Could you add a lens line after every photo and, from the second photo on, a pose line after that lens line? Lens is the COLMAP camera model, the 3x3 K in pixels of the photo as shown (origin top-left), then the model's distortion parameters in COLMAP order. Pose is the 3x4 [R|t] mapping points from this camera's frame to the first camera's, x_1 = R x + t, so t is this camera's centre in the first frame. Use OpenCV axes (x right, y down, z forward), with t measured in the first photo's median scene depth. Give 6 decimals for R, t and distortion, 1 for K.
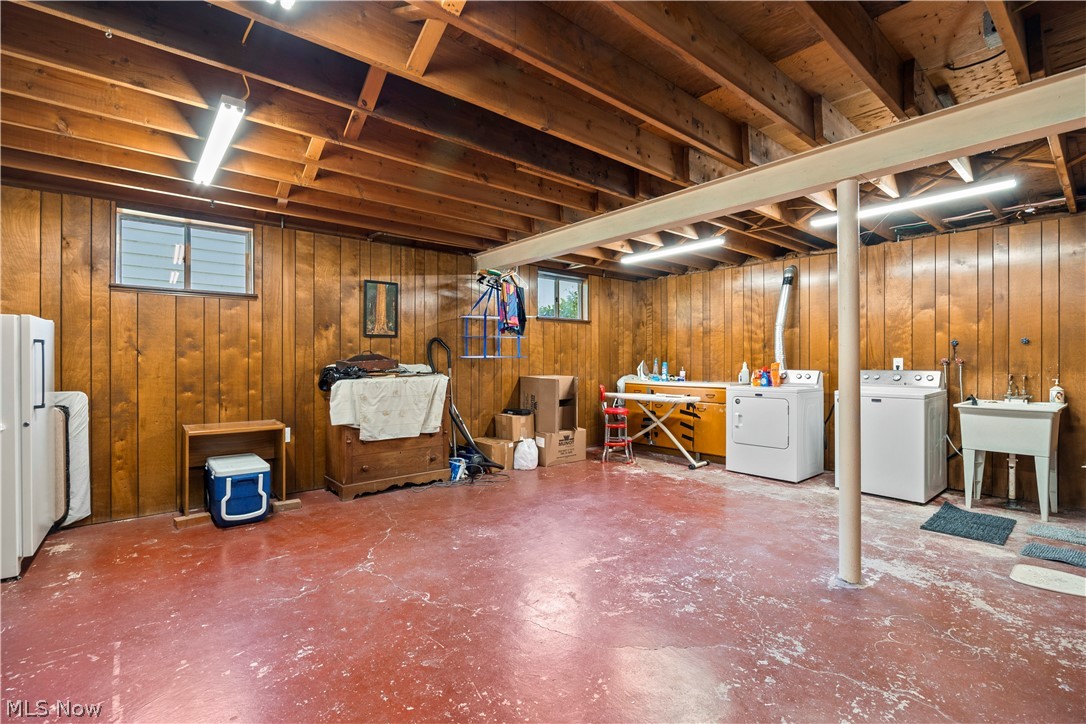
lens RADIAL K [[481.8, 0, 548.0], [0, 481.8, 359.7], [0, 0, 1]] dist [-0.013763, 0.000338]
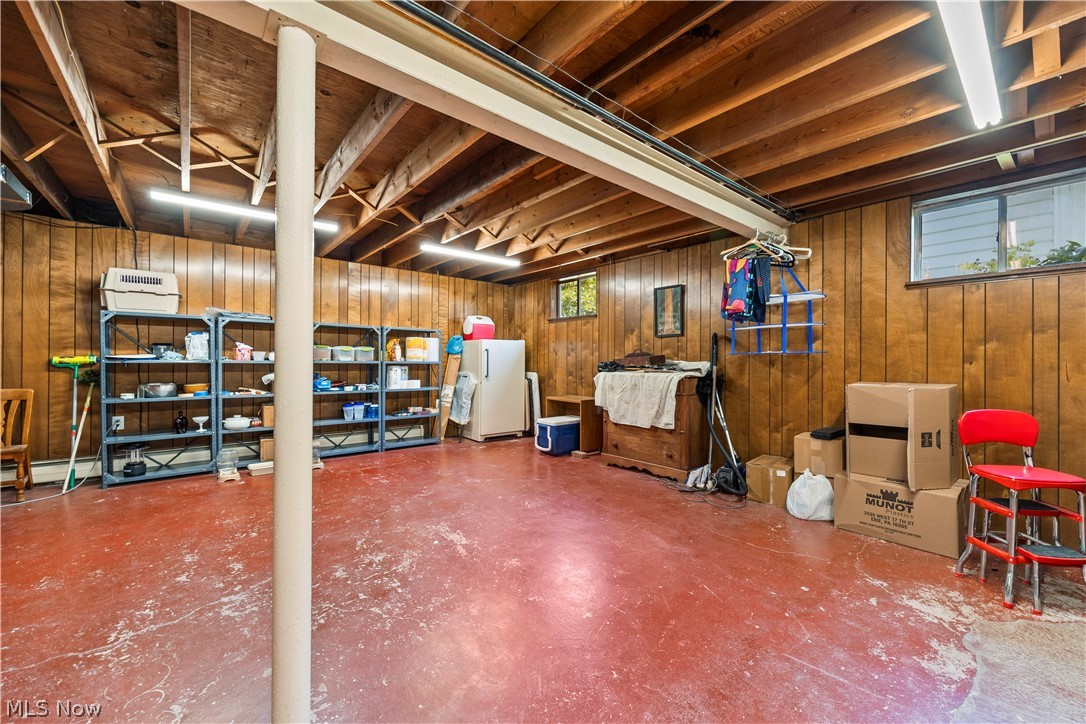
lens RADIAL K [[426.4, 0, 550.1], [0, 426.4, 359.1], [0, 0, 1]] dist [-0.005121, -0.000247]
pose [[0.005102, -0.003437, -0.999981, 1.123377], [-0.005824, 0.999977, -0.003467, 0.017178], [0.999970, 0.005842, 0.005082, 1.291379]]
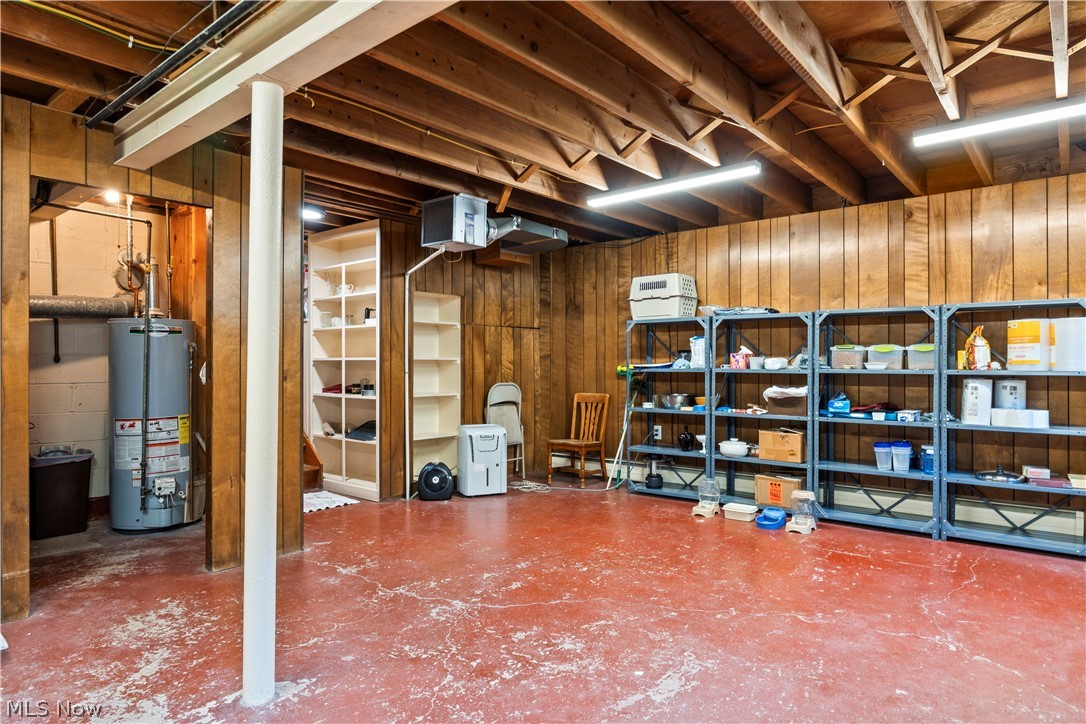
lens RADIAL K [[638.6, 0, 535.7], [0, 638.6, 364.0], [0, 0, 1]] dist [-0.010694, -0.000150]
pose [[-0.987206, 0.001021, -0.159449, 0.397583], [0.001121, 0.999999, -0.000541, 0.009269], [0.159448, -0.000713, -0.987206, 1.903867]]
